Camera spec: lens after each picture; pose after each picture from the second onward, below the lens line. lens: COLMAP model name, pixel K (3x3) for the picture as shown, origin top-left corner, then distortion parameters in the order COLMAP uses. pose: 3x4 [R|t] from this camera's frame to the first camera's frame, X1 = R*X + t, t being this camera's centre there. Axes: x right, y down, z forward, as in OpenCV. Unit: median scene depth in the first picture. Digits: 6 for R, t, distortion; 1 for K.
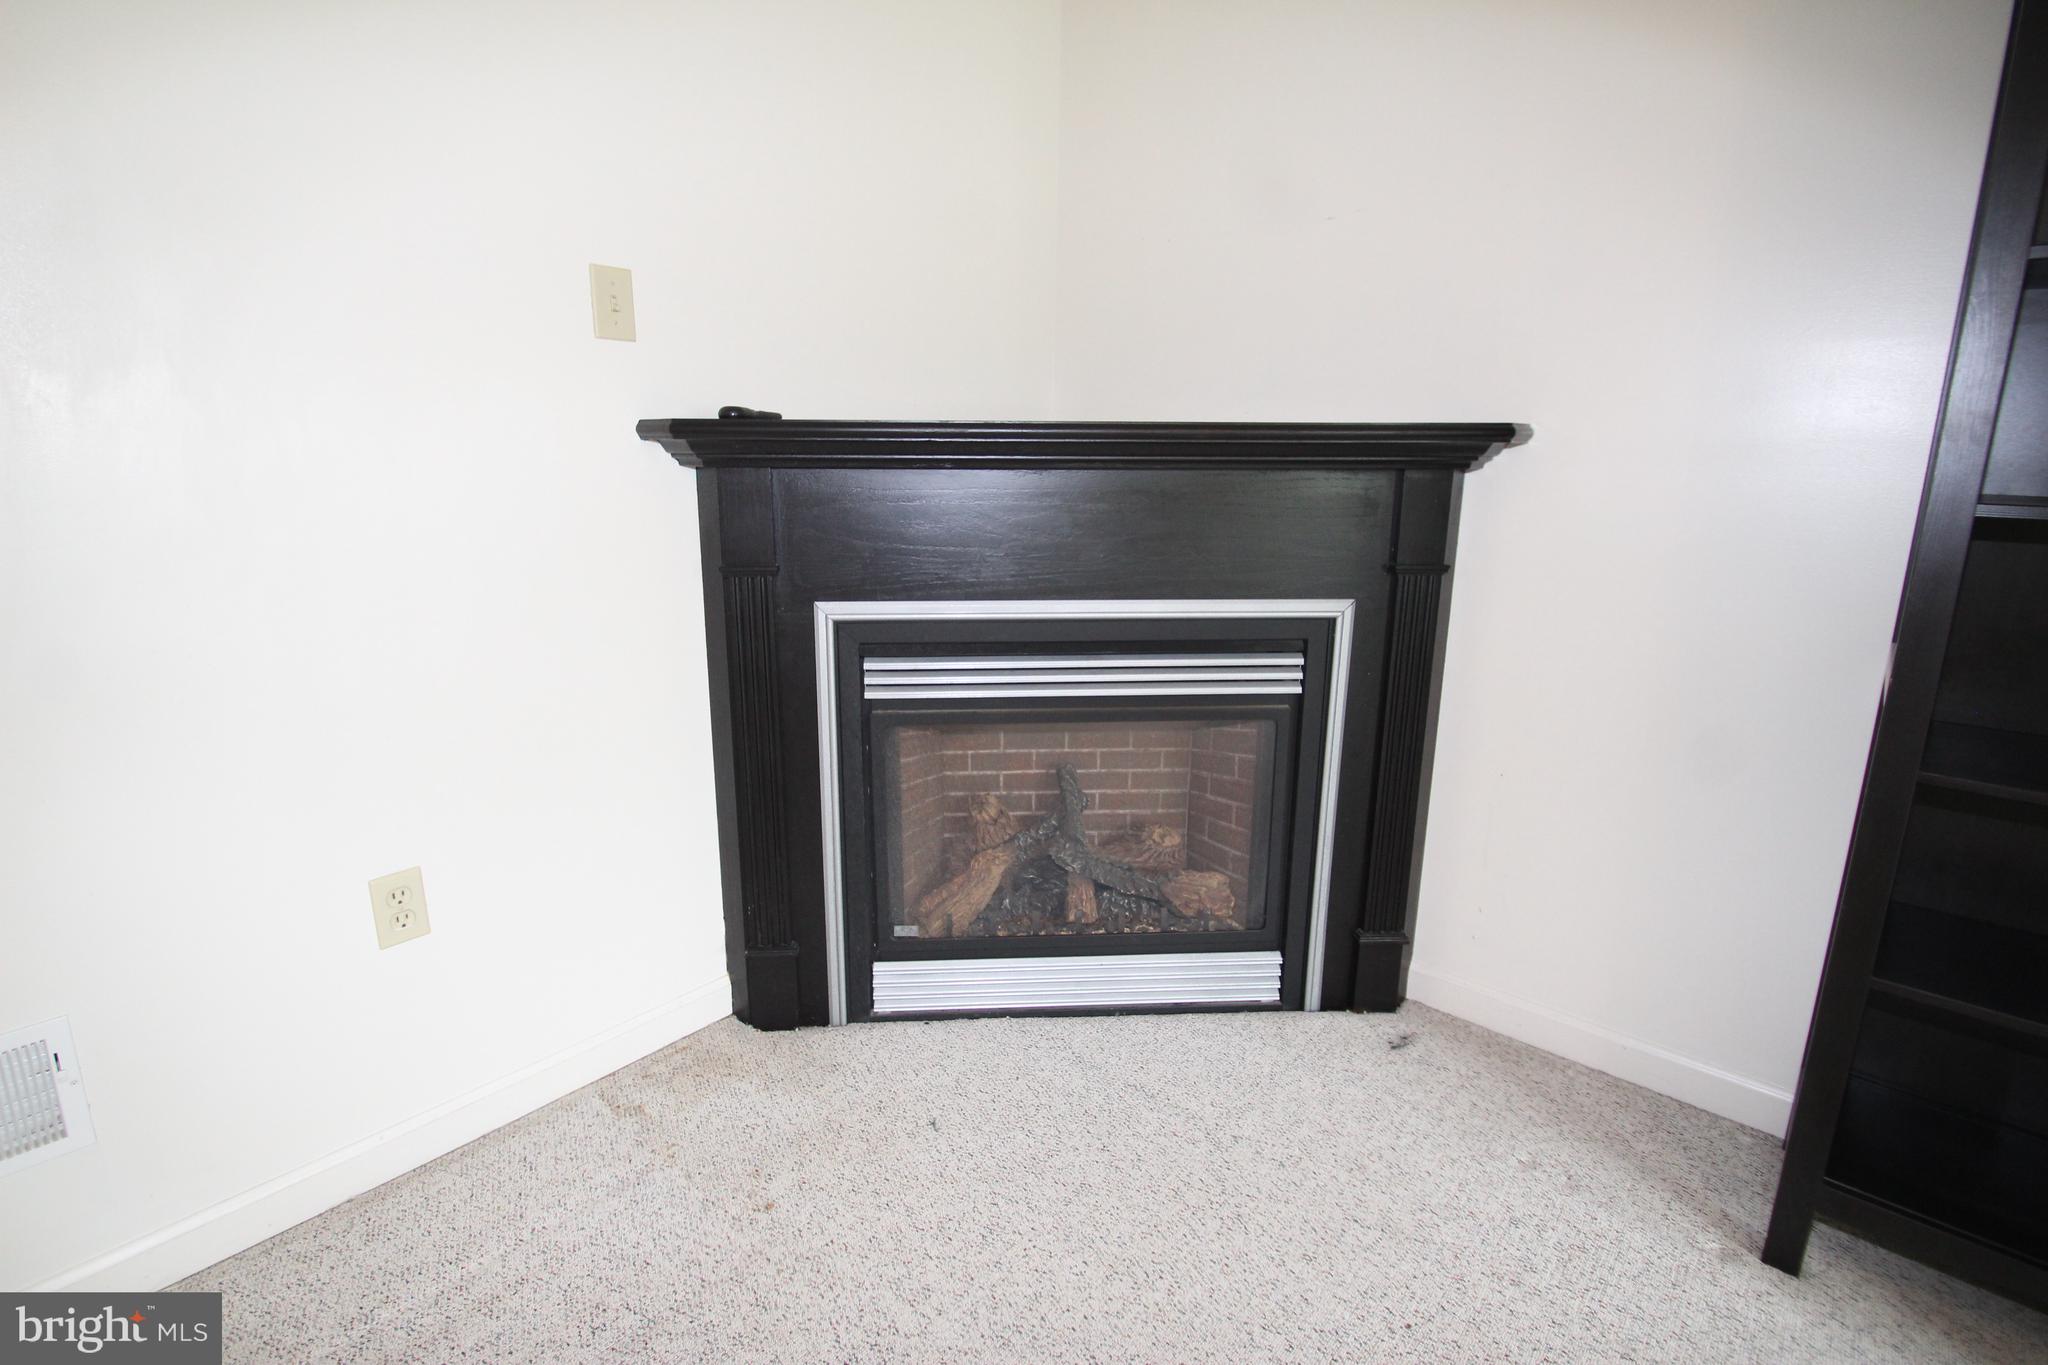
lens RADIAL K [[948.5, 0, 1014.4], [0, 948.5, 654.2], [0, 0, 1]] dist [-0.001055, -0.010674]
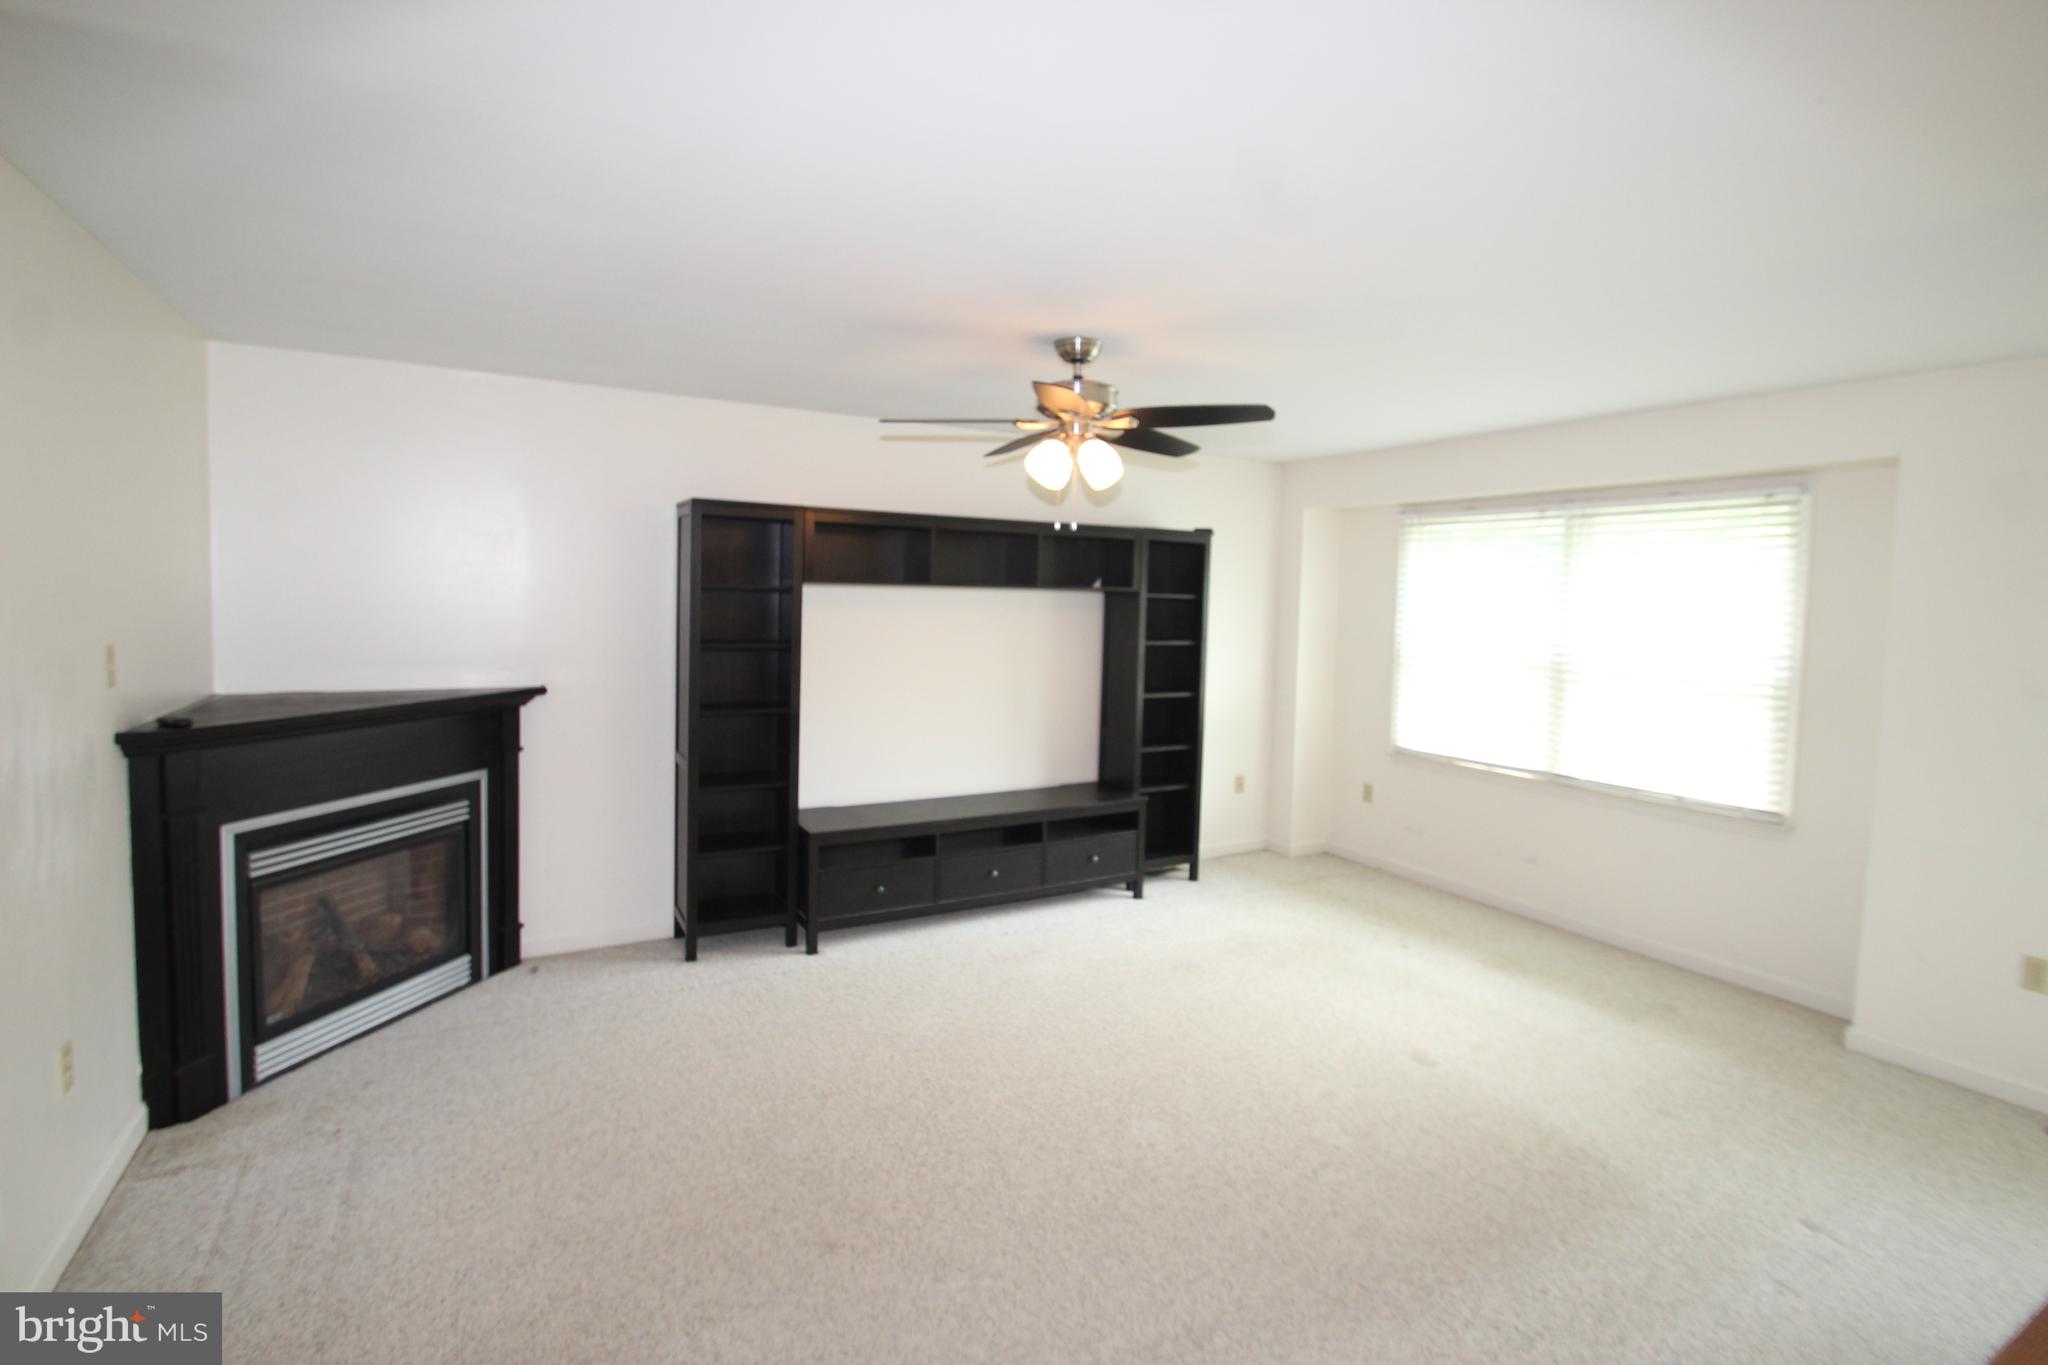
lens RADIAL K [[948.5, 0, 1014.4], [0, 948.5, 654.2], [0, 0, 1]] dist [-0.001055, -0.010674]
pose [[0.323026, -0.056639, 0.944694, -1.192548], [0.183488, 0.983015, -0.003804, -0.081289], [-0.928432, 0.174569, 0.327932, -0.812414]]
